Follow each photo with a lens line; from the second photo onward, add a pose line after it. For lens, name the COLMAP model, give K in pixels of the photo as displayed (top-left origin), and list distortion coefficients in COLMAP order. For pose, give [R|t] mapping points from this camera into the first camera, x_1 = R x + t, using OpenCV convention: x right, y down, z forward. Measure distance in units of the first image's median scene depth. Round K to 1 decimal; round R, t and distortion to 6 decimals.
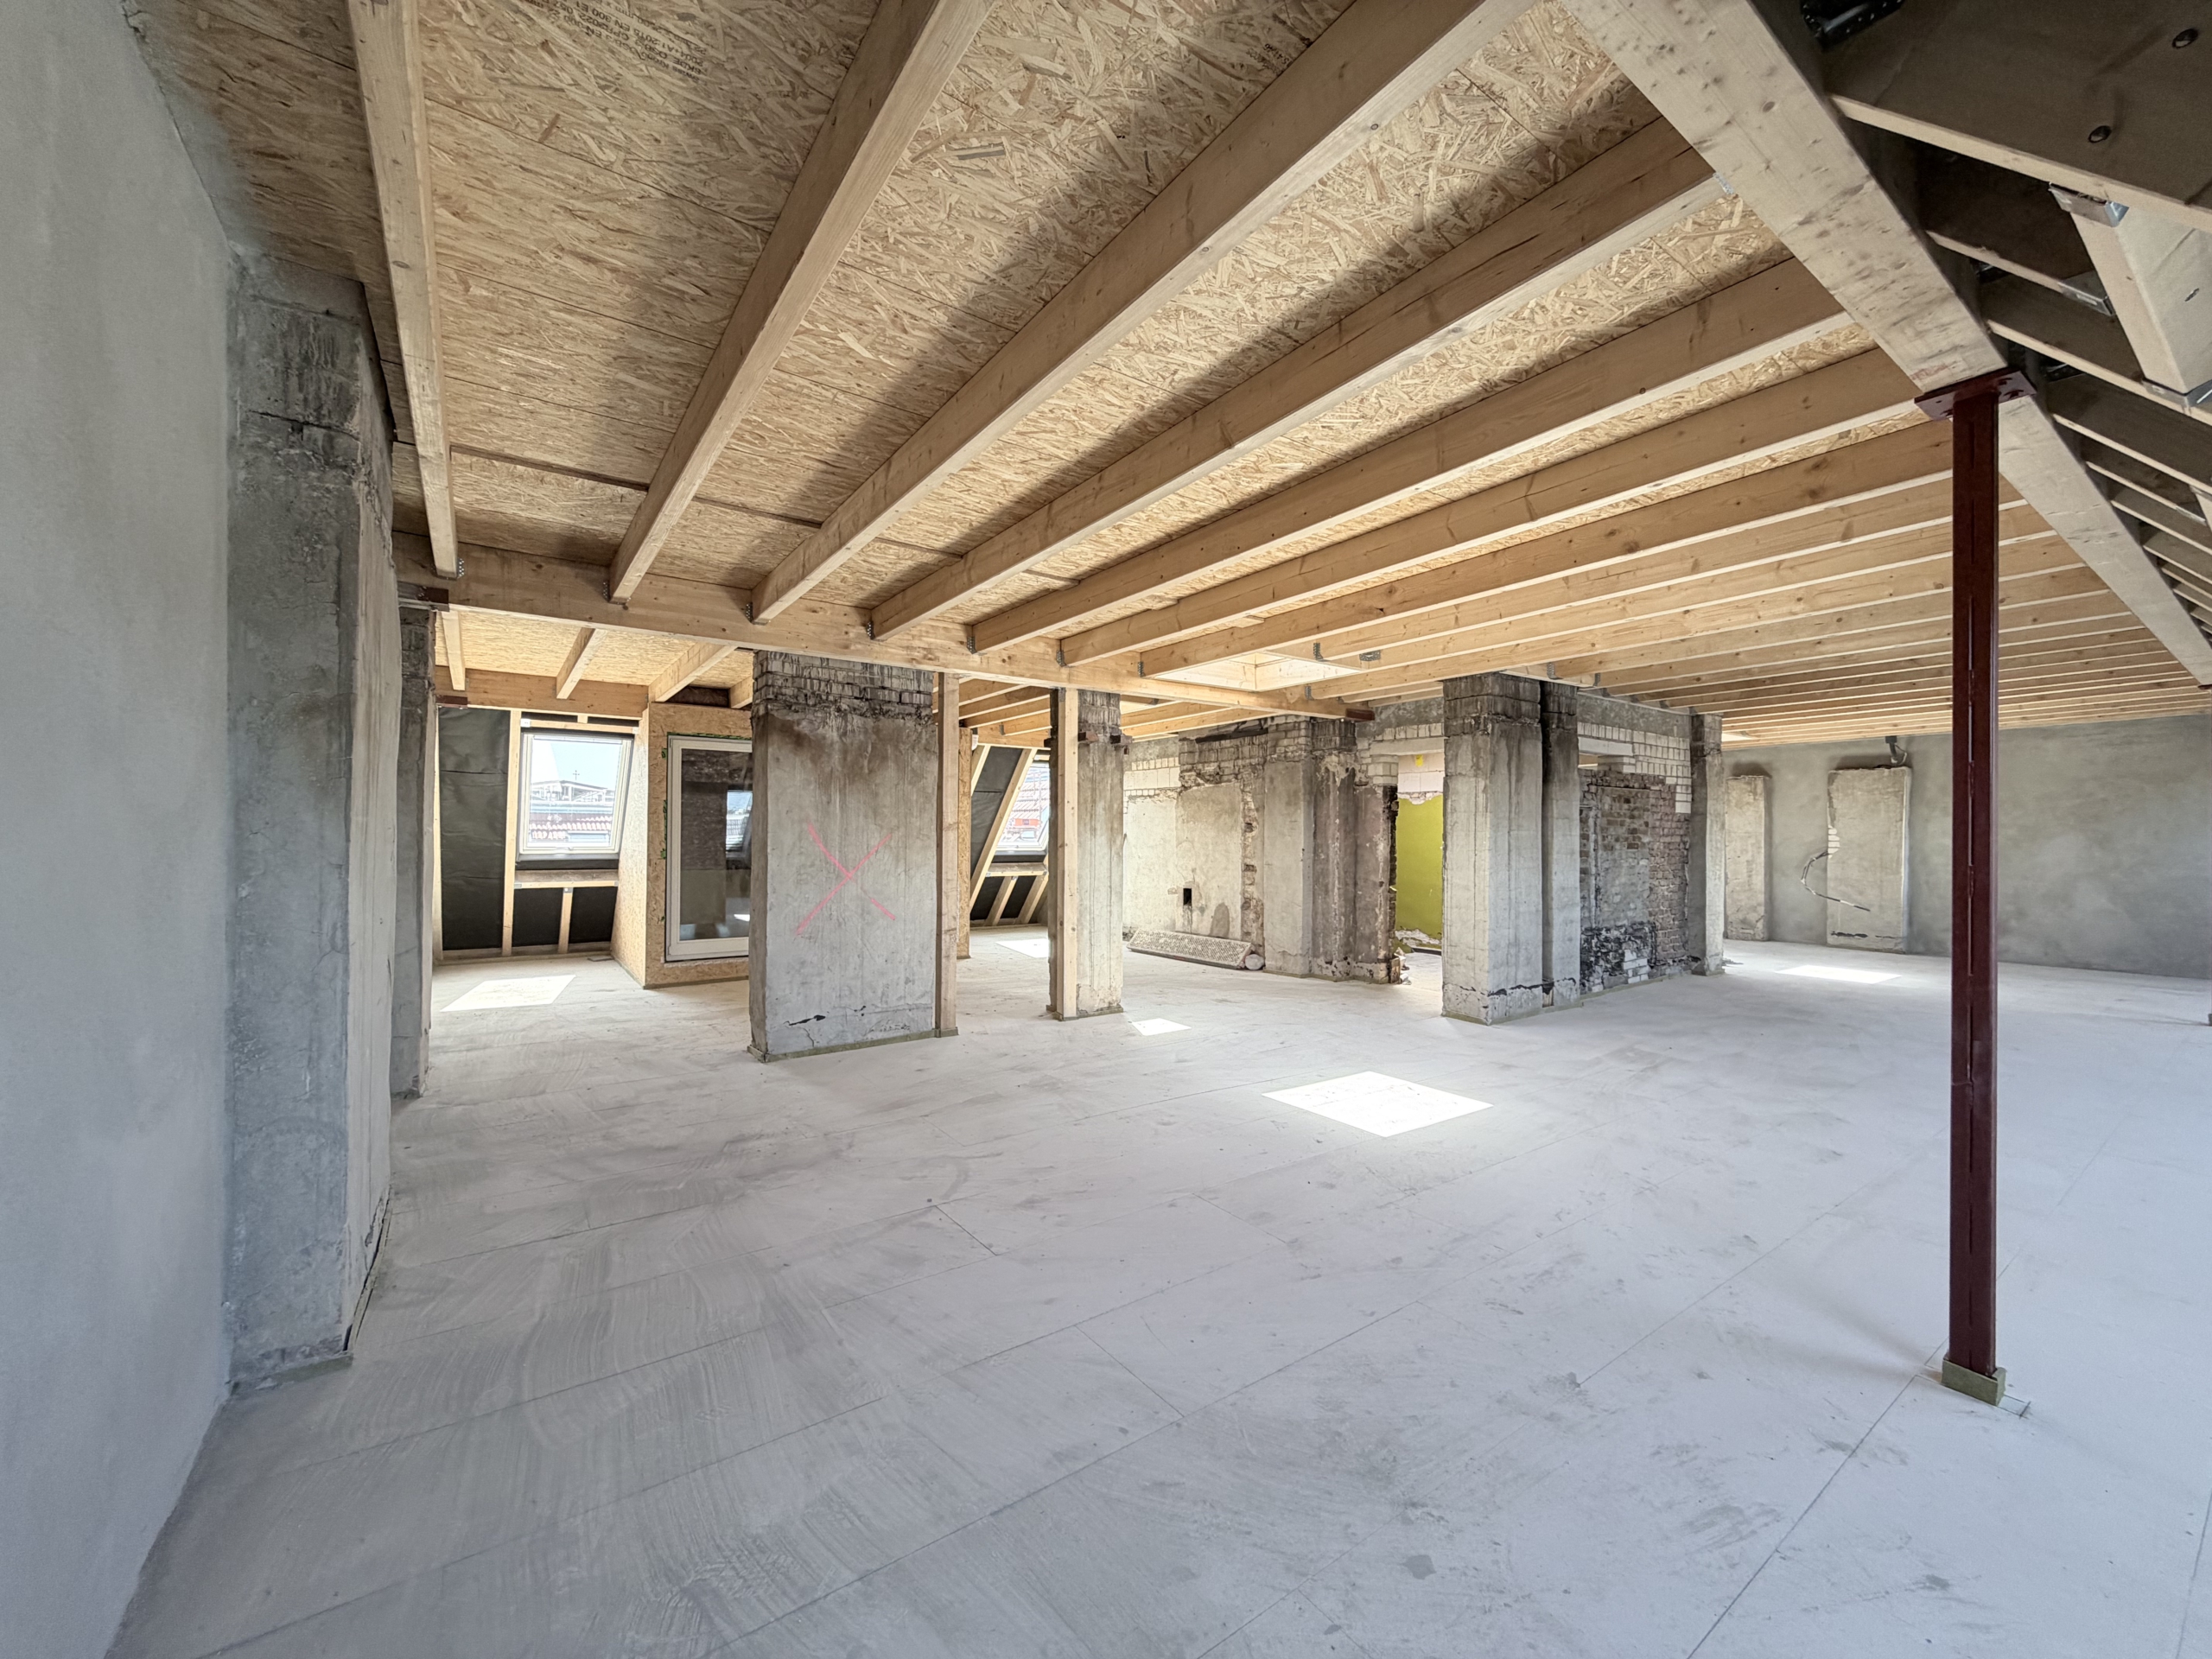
lens RADIAL K [[878.7, 0, 1101.7], [0, 878.7, 830.1], [0, 0, 1]] dist [0.000354, -0.000254]
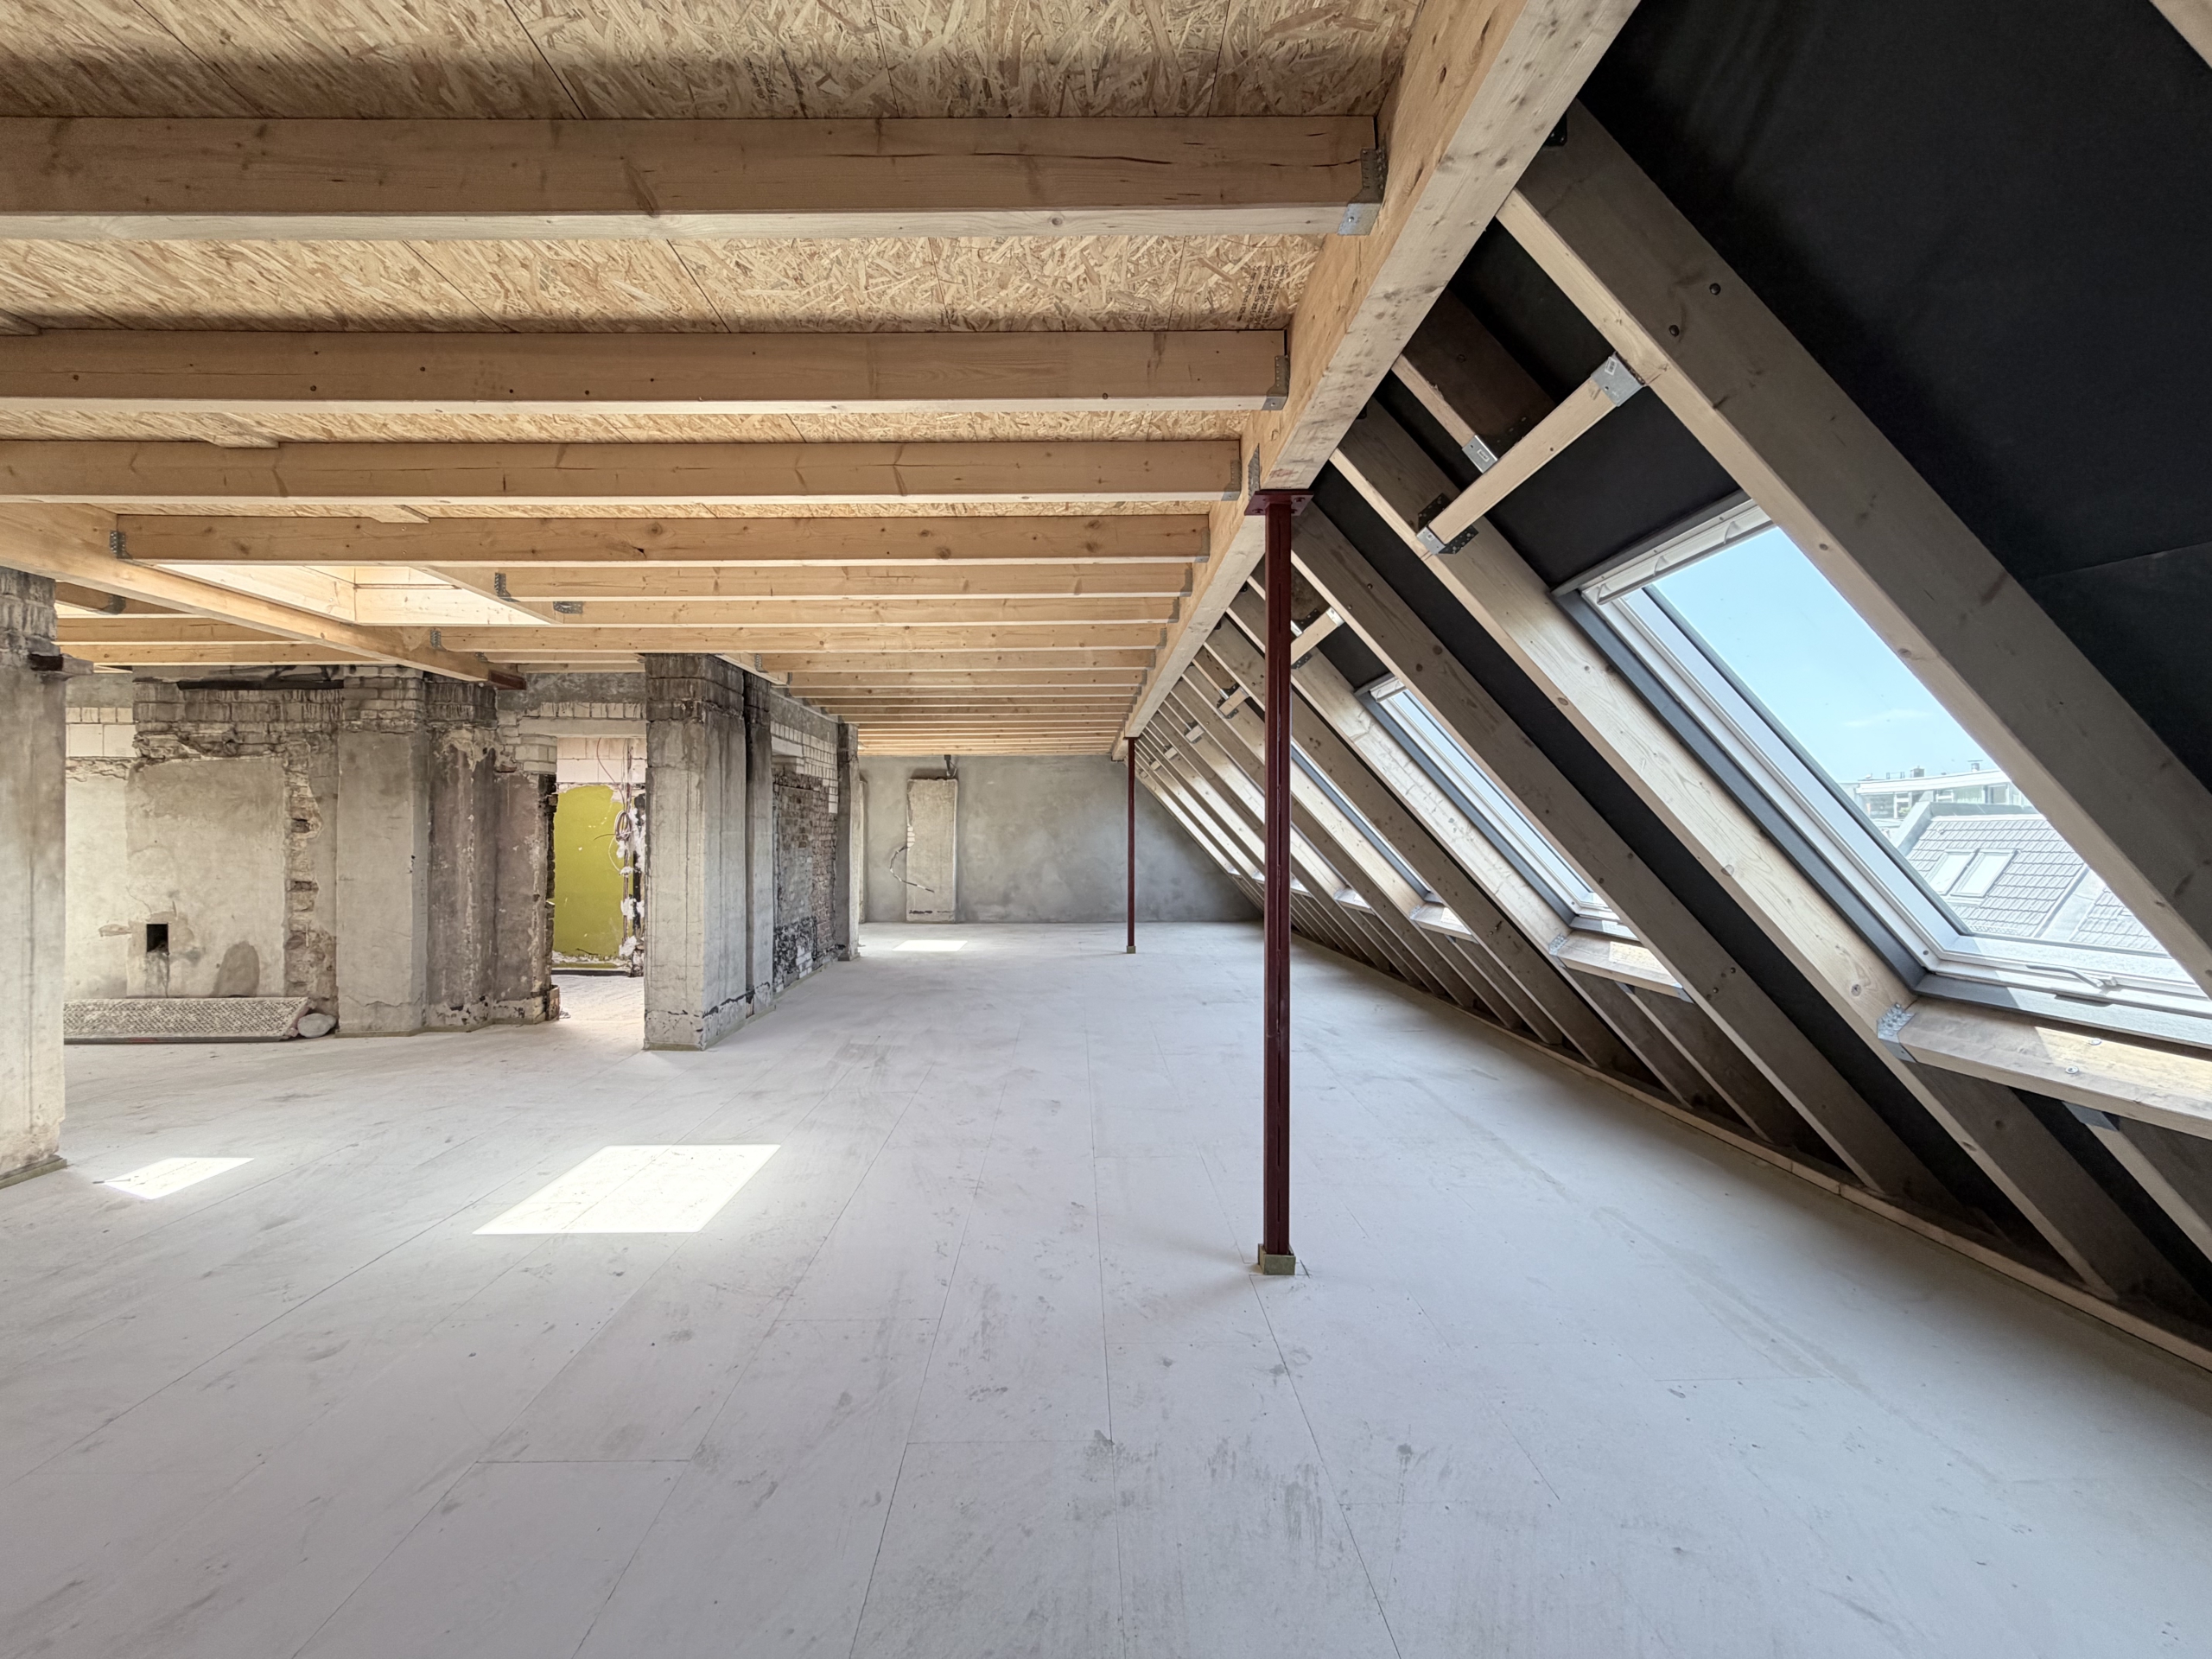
lens RADIAL K [[878.7, 0, 1101.3], [0, 878.7, 829.7], [0, 0, 1]] dist [0.000354, -0.000254]
pose [[0.549206, -0.001798, 0.835685, -0.097577], [-0.002896, 0.999988, 0.004055, -0.007157], [-0.835682, -0.004647, 0.549194, 0.208796]]
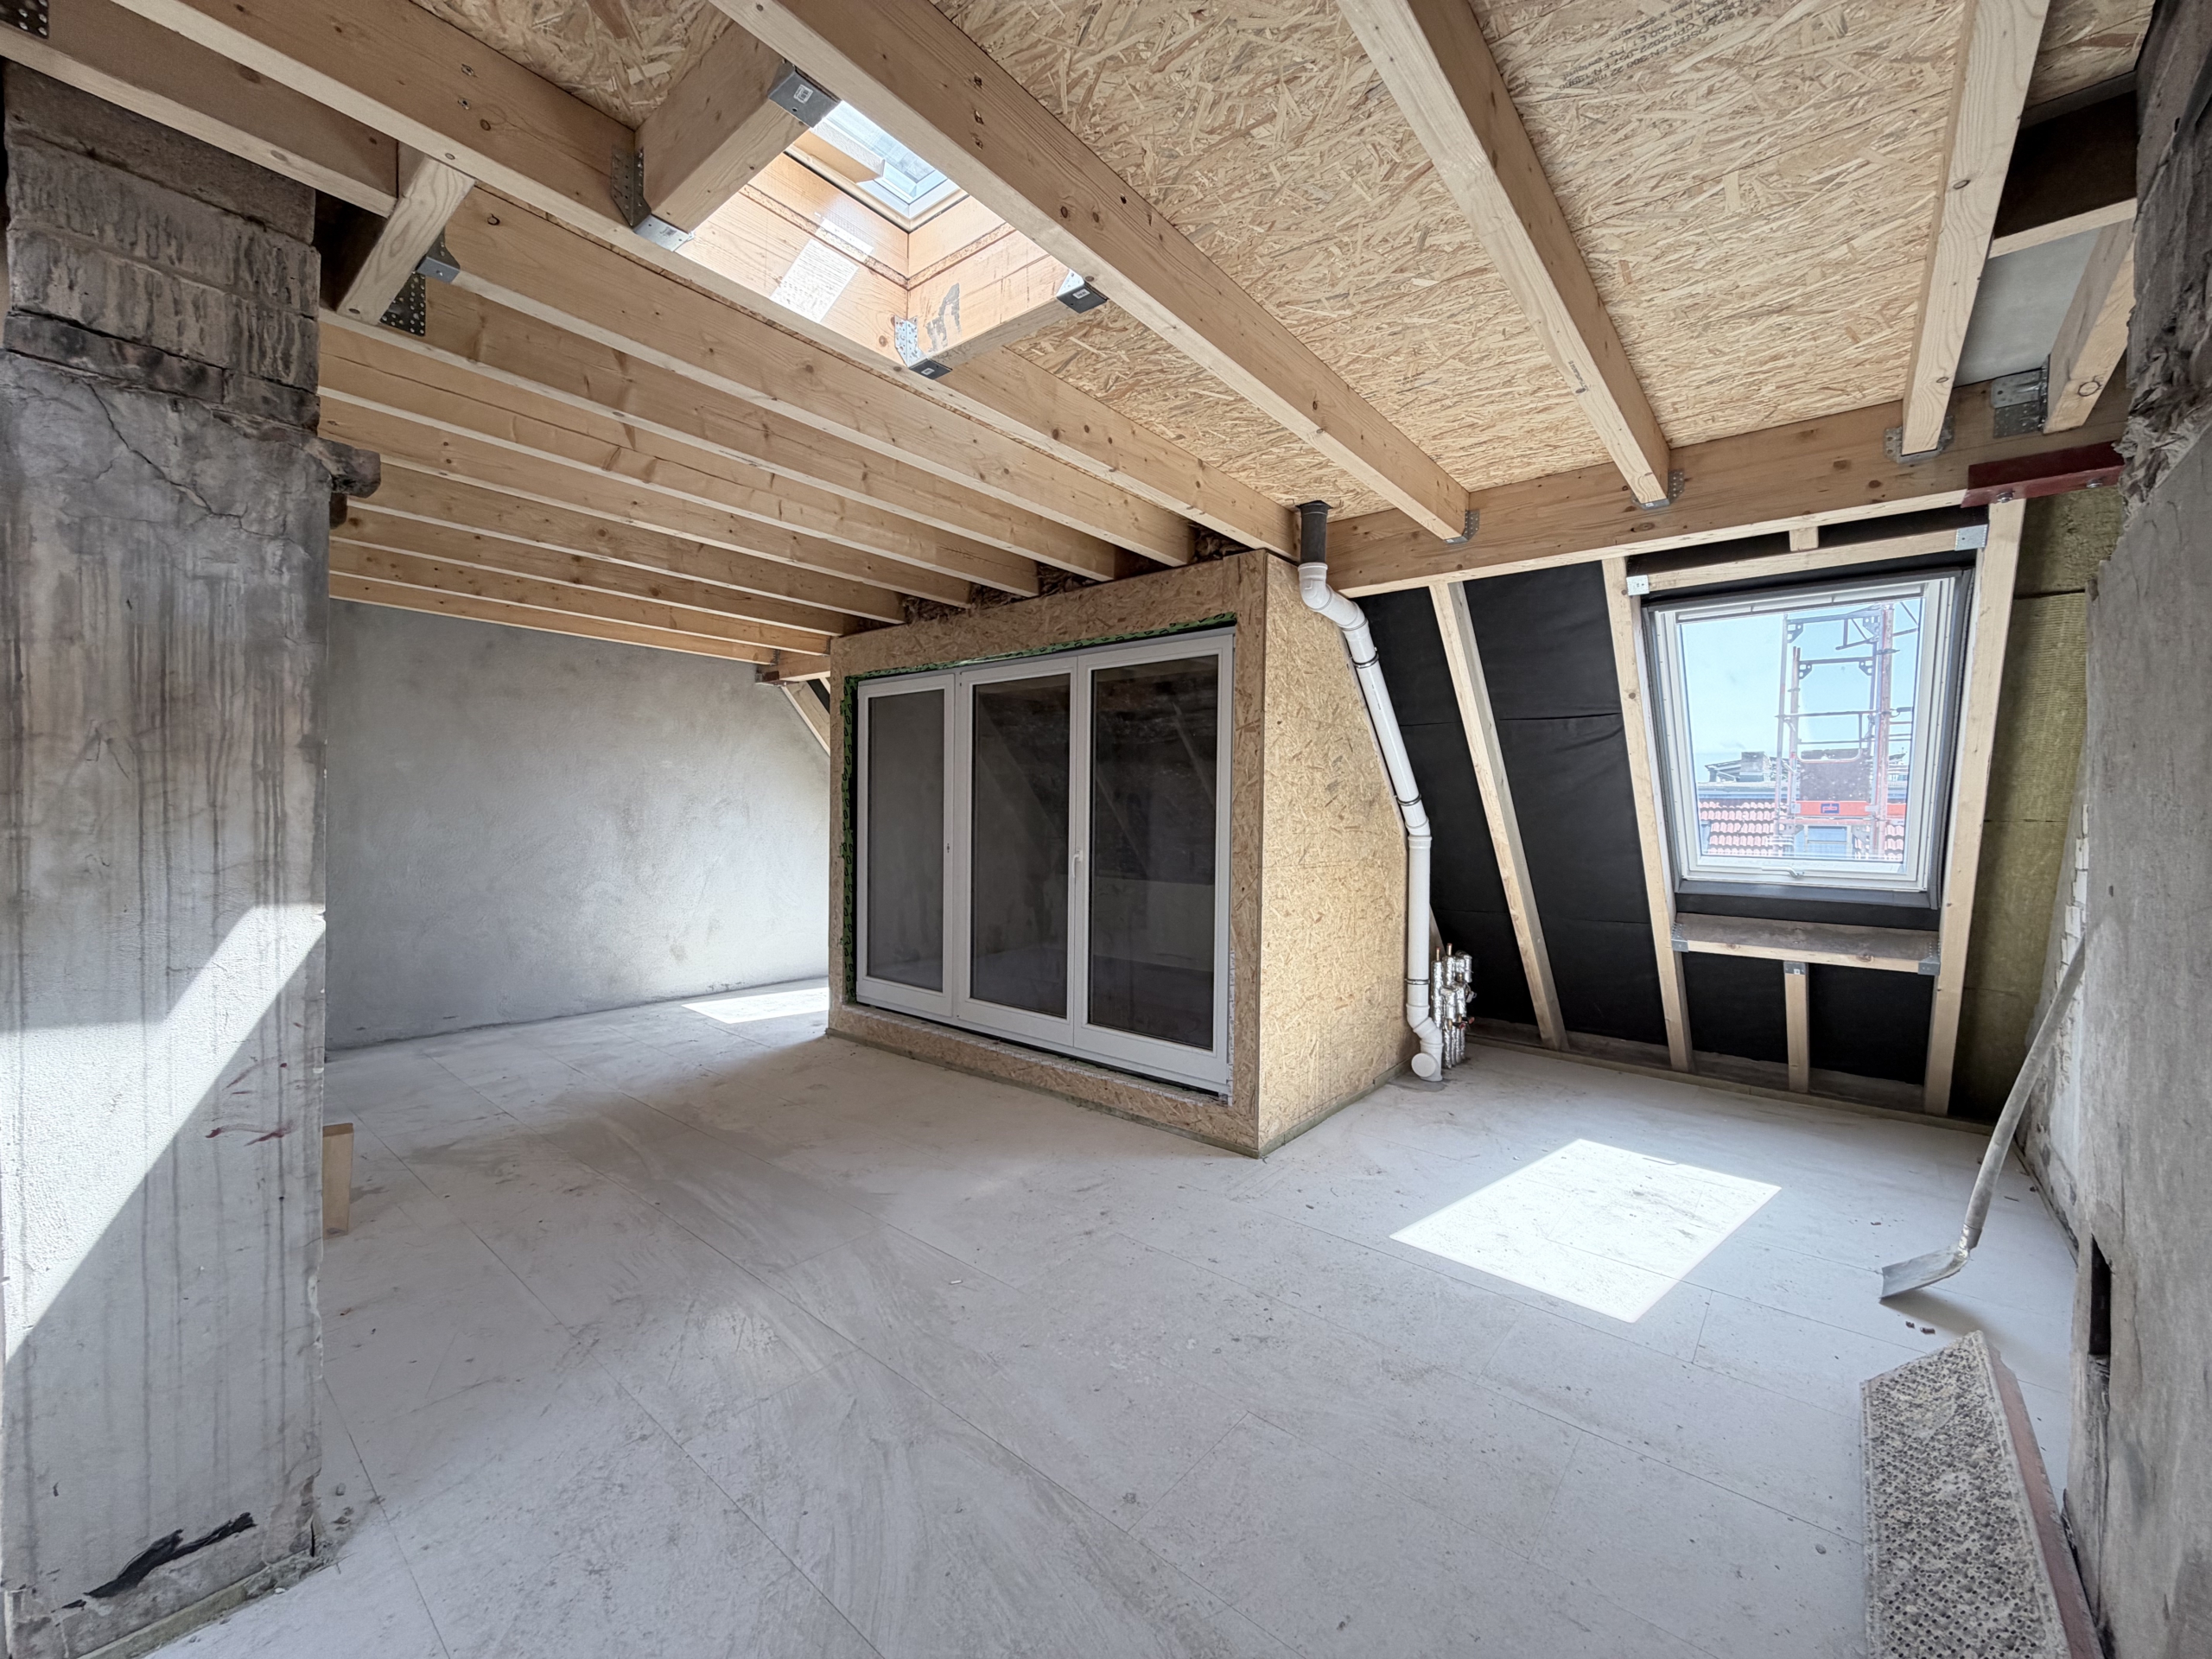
lens RADIAL K [[878.7, 0, 1097.7], [0, 878.7, 825.7], [0, 0, 1]] dist [0.000354, -0.000254]
pose [[0.252578, 0.013510, -0.967482, 0.354081], [-0.005039, 0.999907, 0.012647, -0.003939], [0.967563, 0.001681, 0.252623, 1.498147]]
